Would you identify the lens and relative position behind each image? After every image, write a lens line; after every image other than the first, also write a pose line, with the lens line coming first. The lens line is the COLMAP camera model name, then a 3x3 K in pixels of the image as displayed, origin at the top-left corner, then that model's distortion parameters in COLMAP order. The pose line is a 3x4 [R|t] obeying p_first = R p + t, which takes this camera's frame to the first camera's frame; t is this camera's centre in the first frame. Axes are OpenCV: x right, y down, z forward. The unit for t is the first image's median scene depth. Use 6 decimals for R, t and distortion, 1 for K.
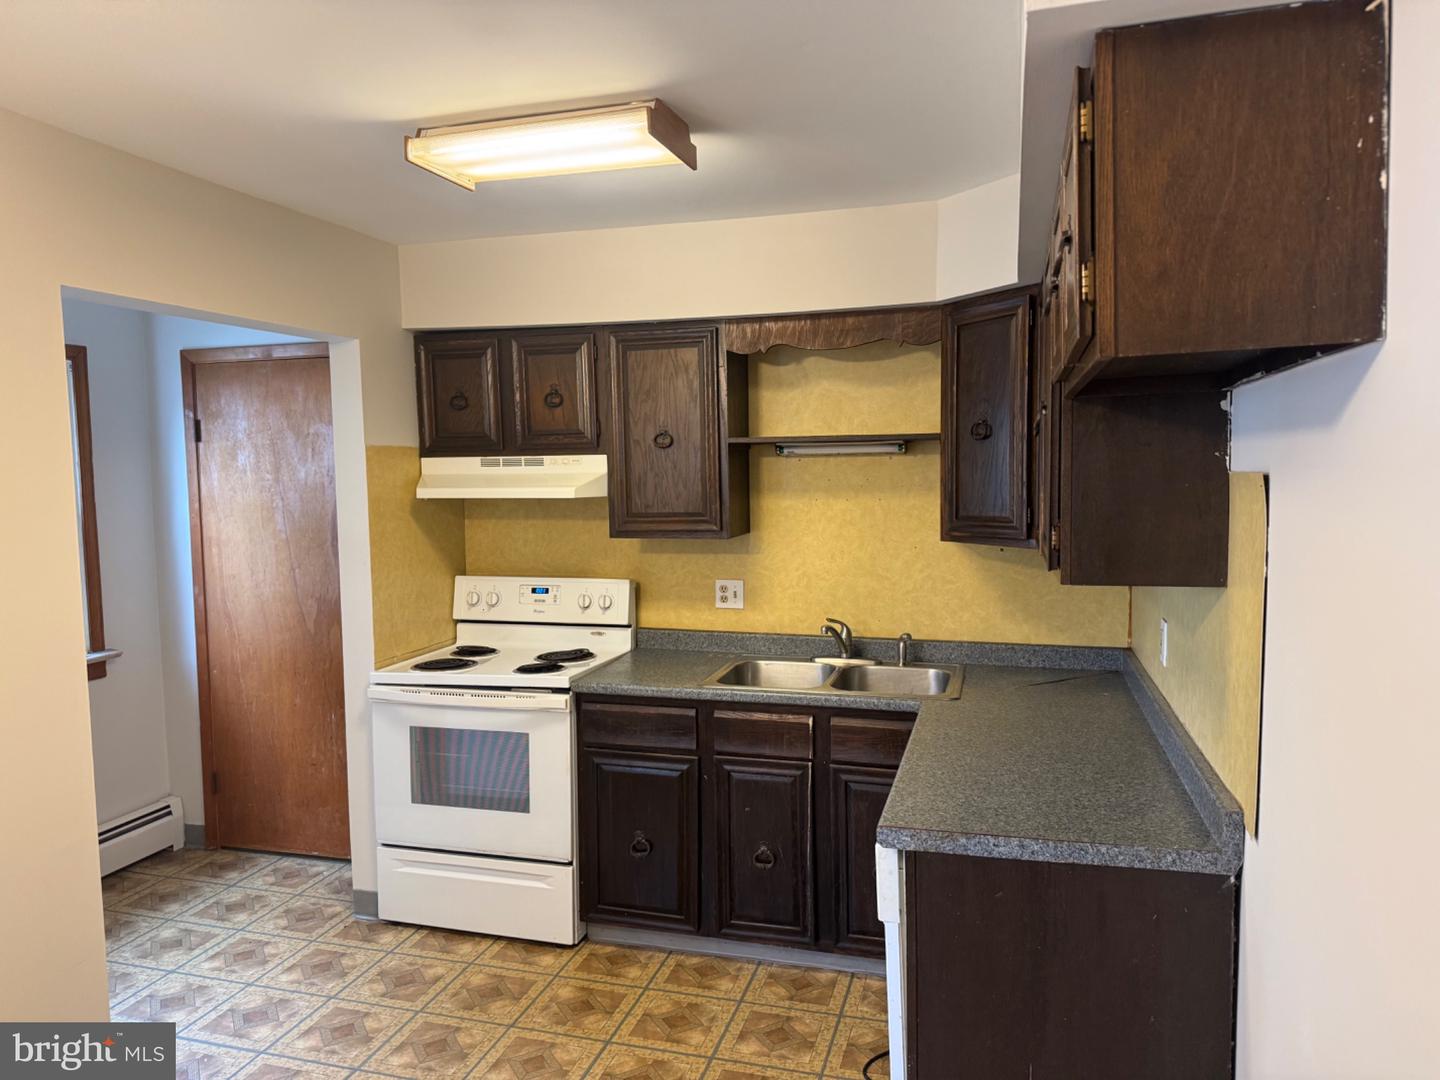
lens RADIAL K [[997.3, 0, 724.5], [0, 997.3, 531.6], [0, 0, 1]] dist [0.153697, -0.282604]
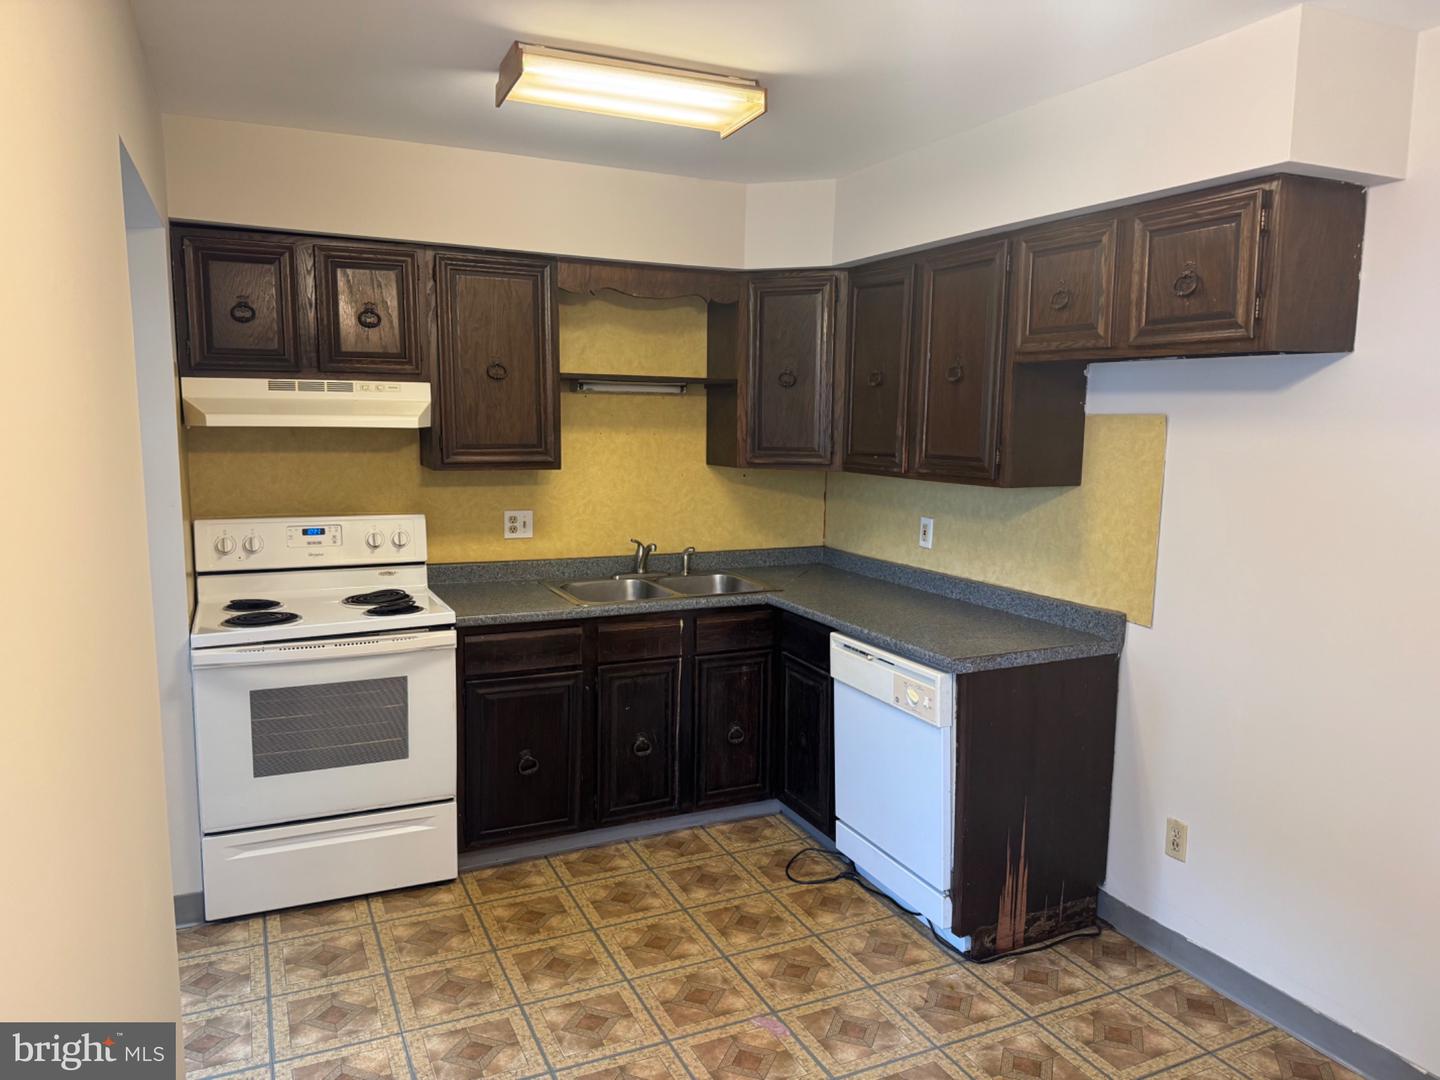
lens RADIAL K [[997.3, 0, 724.5], [0, 997.3, 531.6], [0, 0, 1]] dist [0.153697, -0.282604]
pose [[0.749257, -0.055236, 0.659972, -0.560730], [0.017040, 0.997794, 0.064165, 0.007738], [-0.662060, -0.036830, 0.748545, 0.087633]]
